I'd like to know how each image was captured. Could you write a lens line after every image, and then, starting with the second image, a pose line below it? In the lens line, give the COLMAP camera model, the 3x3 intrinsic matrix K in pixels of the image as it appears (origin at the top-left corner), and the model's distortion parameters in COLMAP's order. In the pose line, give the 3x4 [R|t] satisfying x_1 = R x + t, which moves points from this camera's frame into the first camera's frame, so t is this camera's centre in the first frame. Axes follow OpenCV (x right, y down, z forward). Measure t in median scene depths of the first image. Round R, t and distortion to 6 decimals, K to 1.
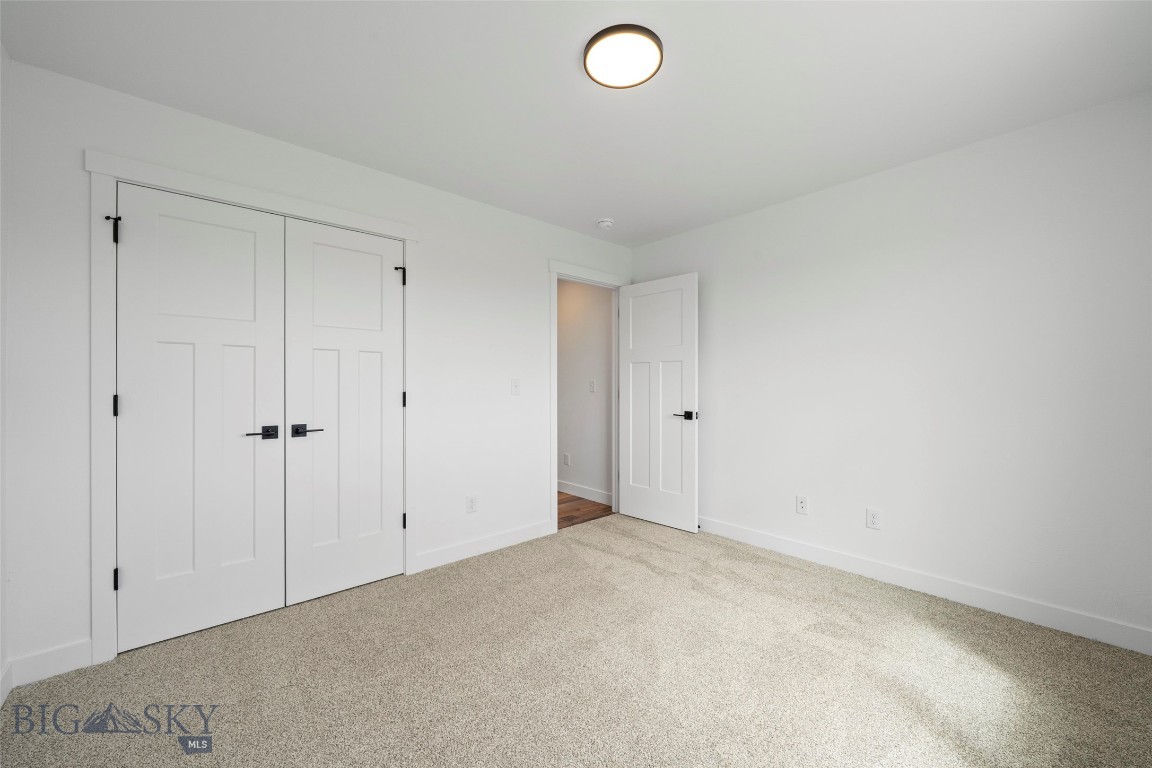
lens RADIAL K [[444.9, 0, 576.0], [0, 444.9, 384.0], [0, 0, 1]] dist [-0.000623, -0.000082]
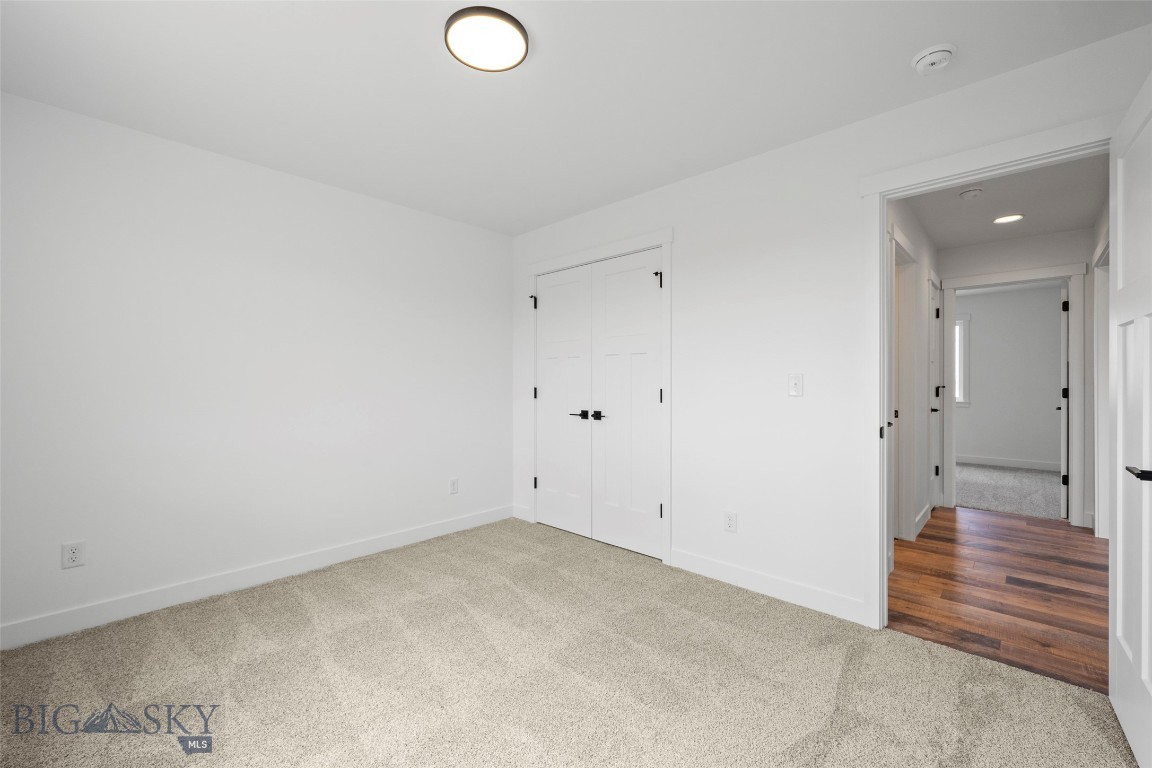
lens RADIAL K [[473.0, 0, 576.0], [0, 473.0, 384.0], [0, 0, 1]] dist [0.000389, -0.000015]
pose [[0.080062, 0.006629, -0.996768, 0.728686], [0.003865, 0.999968, 0.006961, -0.003276], [0.996782, -0.004410, 0.080034, 0.714265]]
